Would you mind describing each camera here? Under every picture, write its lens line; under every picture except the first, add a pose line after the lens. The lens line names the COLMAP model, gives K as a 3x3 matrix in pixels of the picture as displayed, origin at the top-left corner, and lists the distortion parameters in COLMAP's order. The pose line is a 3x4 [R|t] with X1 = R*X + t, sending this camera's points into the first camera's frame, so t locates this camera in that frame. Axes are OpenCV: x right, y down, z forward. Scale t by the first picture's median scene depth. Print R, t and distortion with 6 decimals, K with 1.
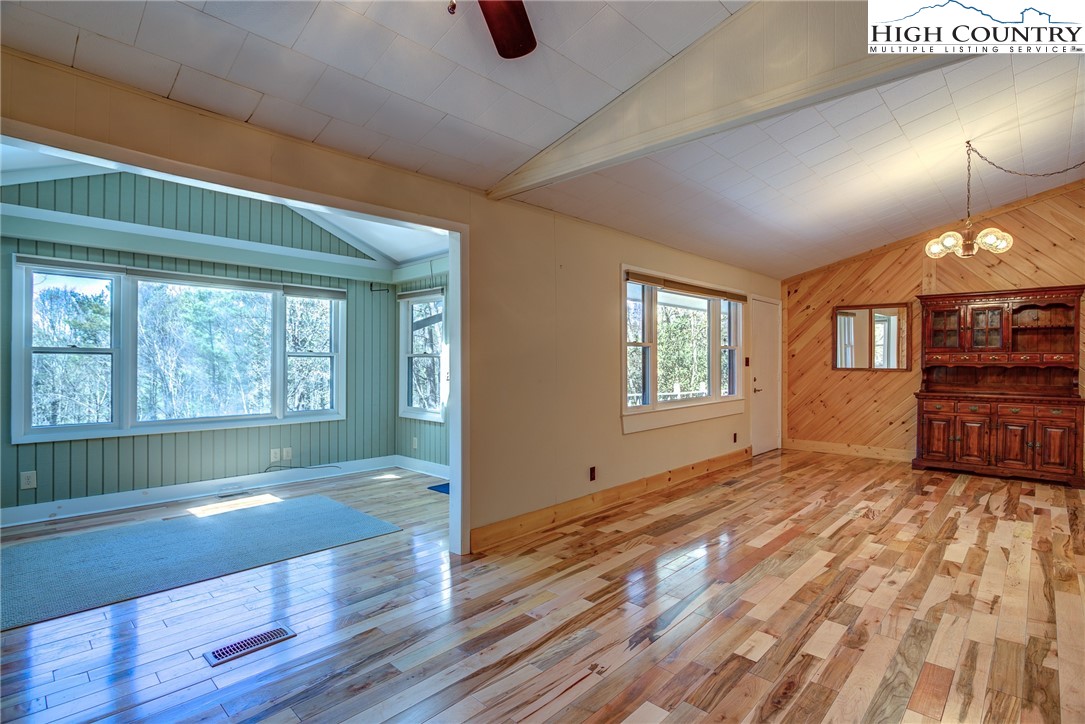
lens RADIAL K [[530.9, 0, 564.7], [0, 530.9, 358.2], [0, 0, 1]] dist [0.002338, 0.002622]
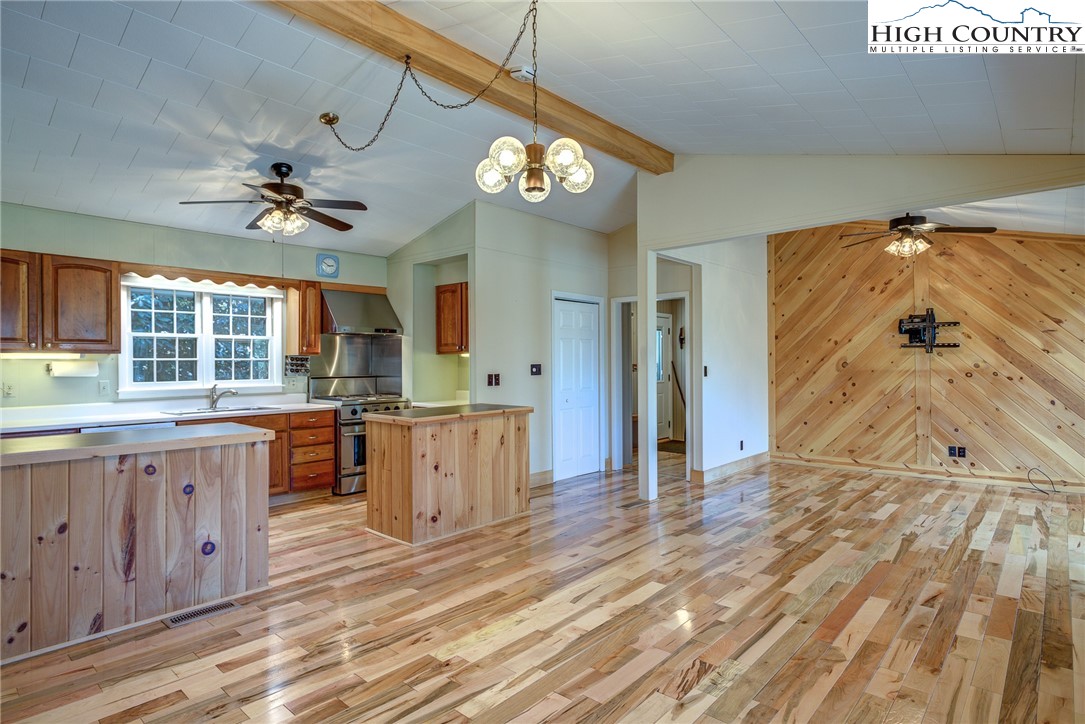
lens RADIAL K [[586.0, 0, 551.3], [0, 586.0, 369.4], [0, 0, 1]] dist [-0.008470, 0.003492]
pose [[-0.999887, 0.004239, -0.014429, 0.947541], [0.004087, 0.999936, 0.010569, -0.007564], [0.014473, 0.010509, -0.999840, 2.055332]]
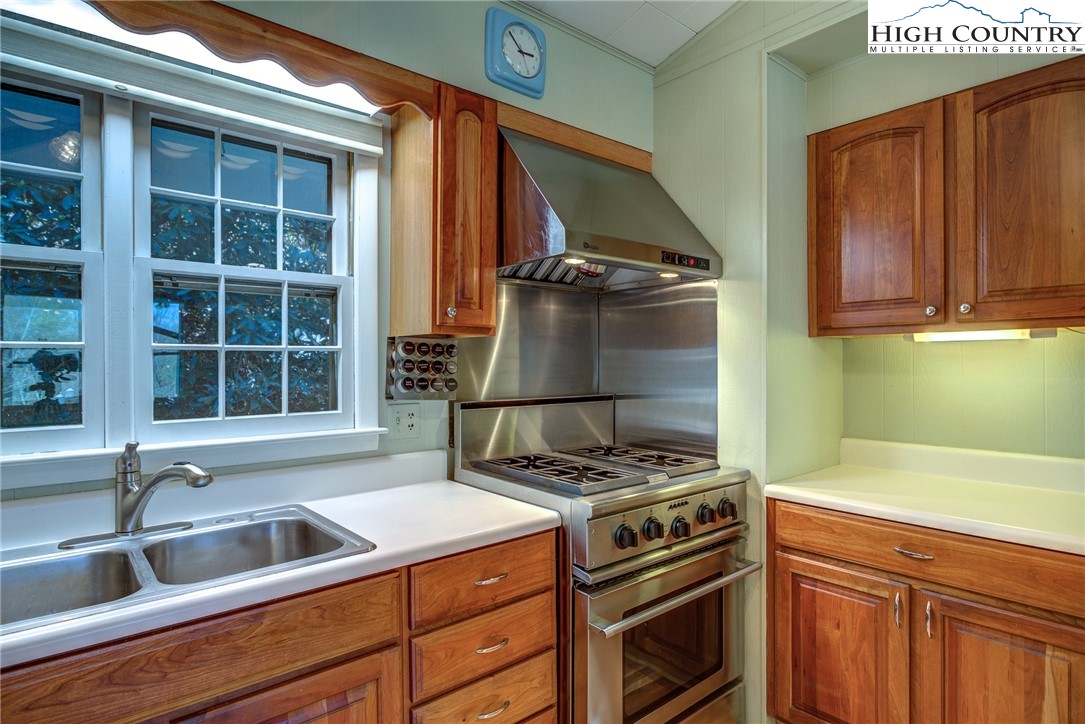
lens RADIAL K [[586.0, 0, 533.3], [0, 586.0, 360.9], [0, 0, 1]] dist [-0.008470, 0.003492]
pose [[-0.990845, 0.001701, 0.134992, 1.514817], [0.000931, 0.999983, -0.005766, -0.007129], [-0.135000, -0.005587, -0.990830, 0.806544]]
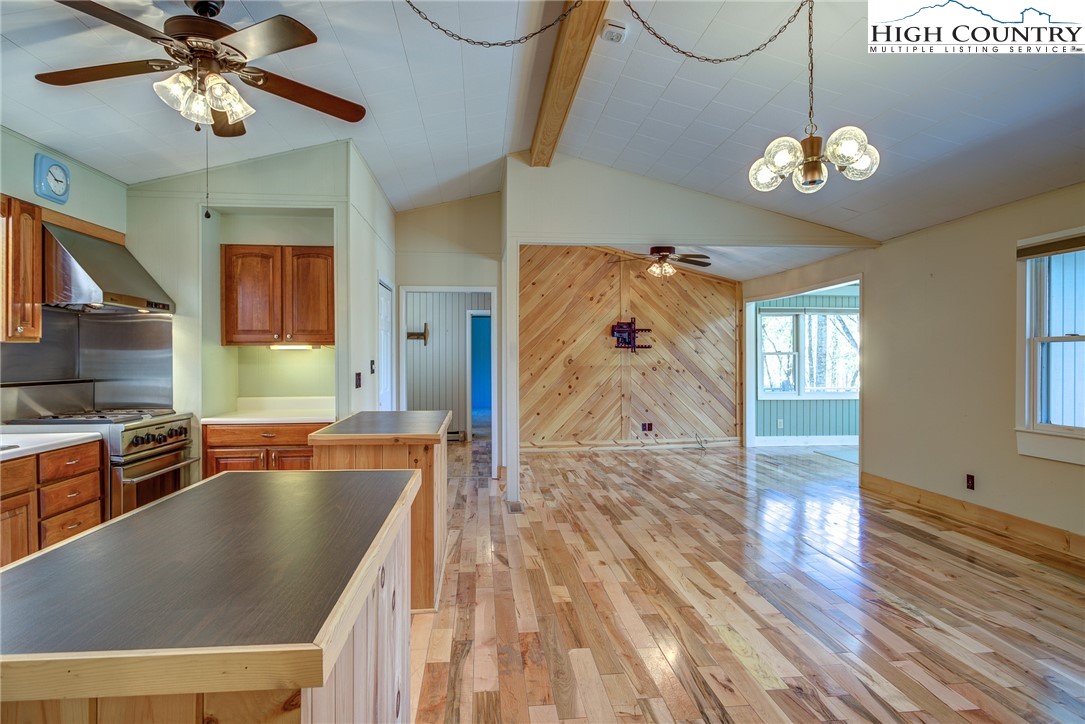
lens RADIAL K [[586.0, 0, 544.8], [0, 586.0, 363.6], [0, 0, 1]] dist [-0.008470, 0.003492]
pose [[-0.664126, 0.006194, -0.747595, 1.793152], [0.004507, 0.999981, 0.004281, -0.000110], [0.747607, -0.000527, -0.664141, 1.520242]]
